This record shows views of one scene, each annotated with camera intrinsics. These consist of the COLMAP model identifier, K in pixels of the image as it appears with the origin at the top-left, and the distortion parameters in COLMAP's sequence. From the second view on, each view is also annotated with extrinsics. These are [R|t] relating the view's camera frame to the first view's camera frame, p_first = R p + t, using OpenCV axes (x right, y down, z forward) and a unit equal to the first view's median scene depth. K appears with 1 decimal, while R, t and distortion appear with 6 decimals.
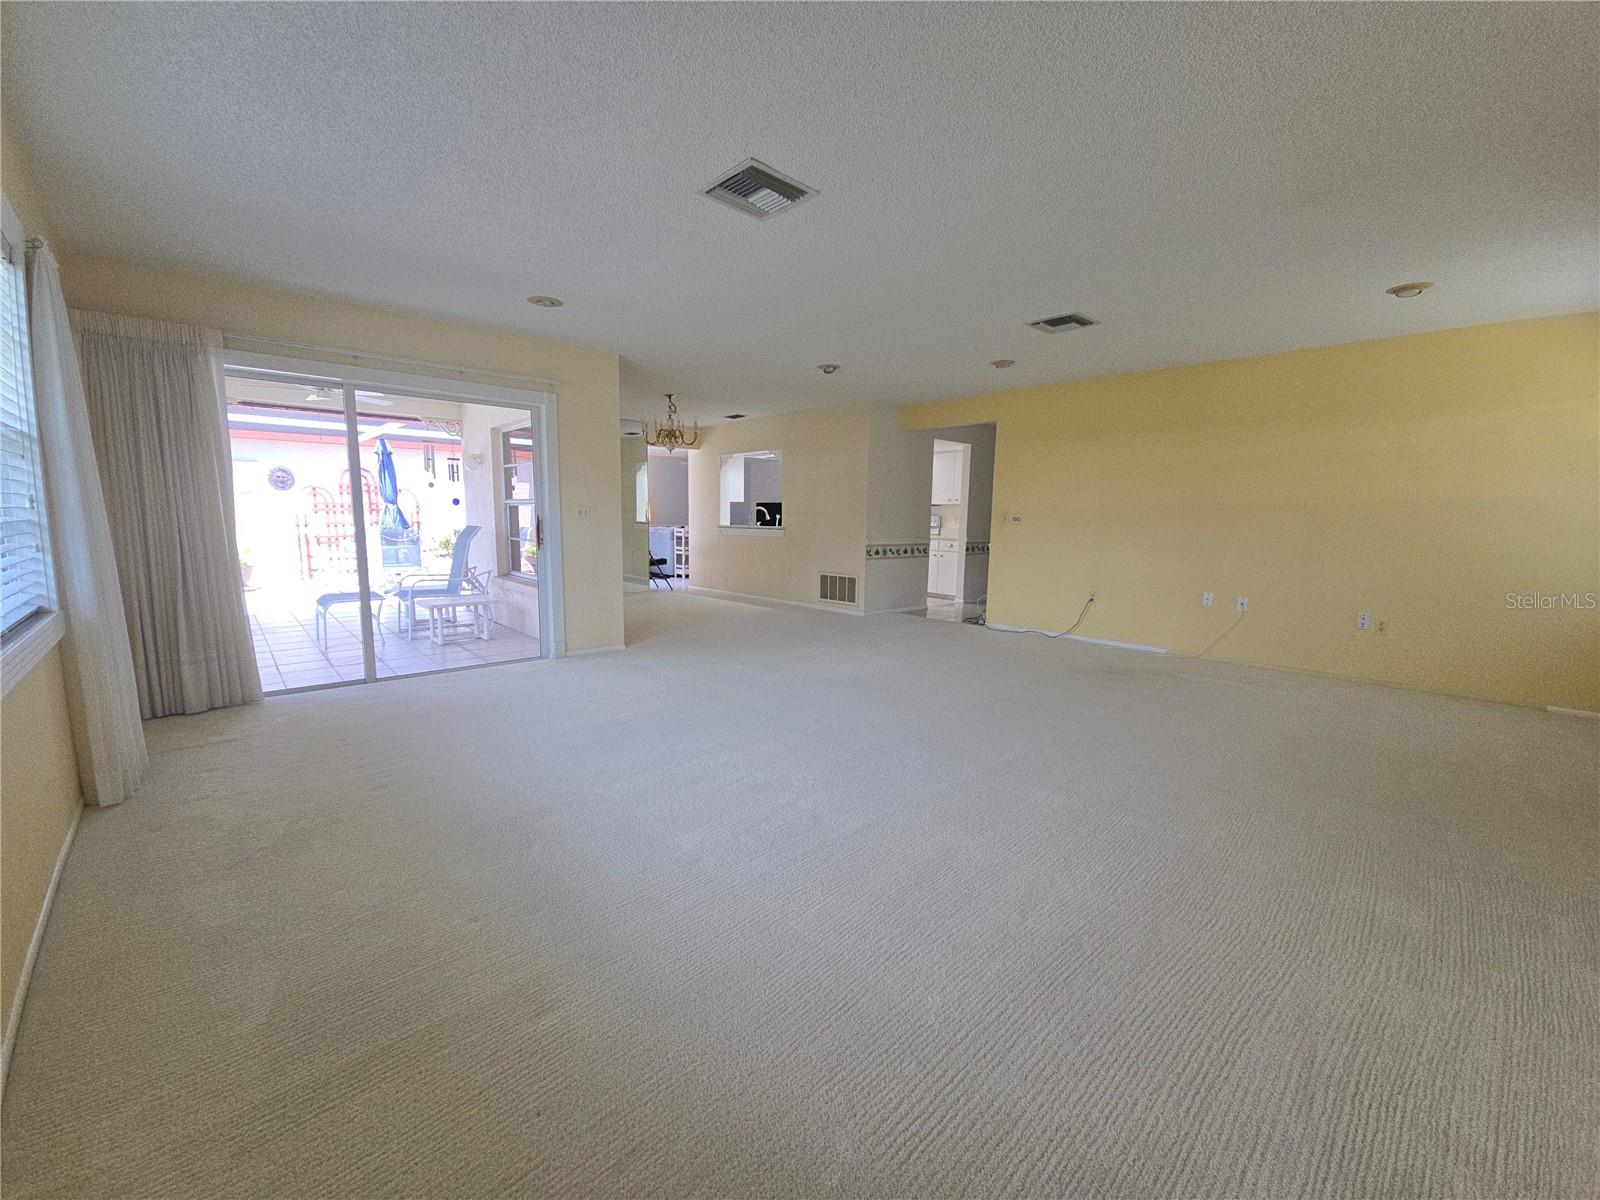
lens RADIAL K [[641.8, 0, 800.0], [0, 641.8, 600.0], [0, 0, 1]] dist [-0.000370, -0.000031]
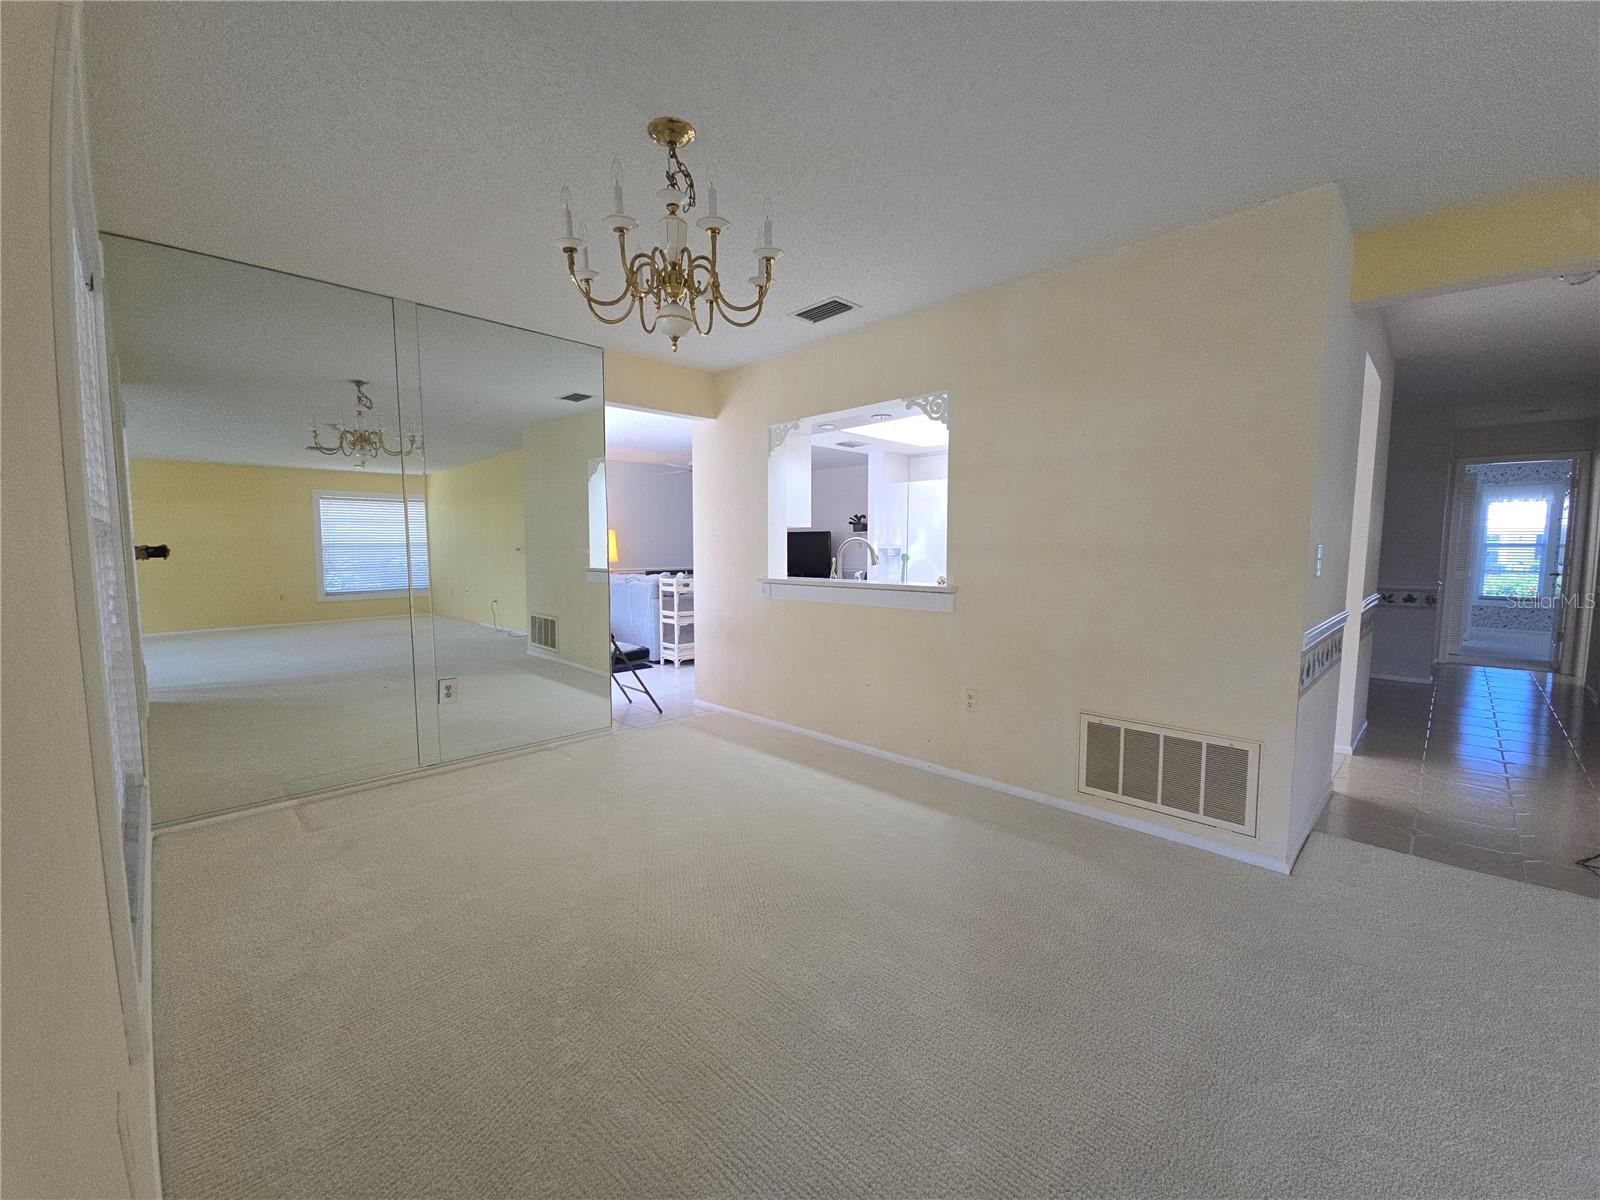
lens RADIAL K [[659.3, 0, 800.0], [0, 659.3, 600.0], [0, 0, 1]] dist [0.000129, -0.000094]
pose [[0.999202, -0.017626, 0.035838, -0.106743], [0.019458, 0.998487, -0.051438, -0.068543], [-0.034877, 0.052095, 0.998033, 0.479013]]
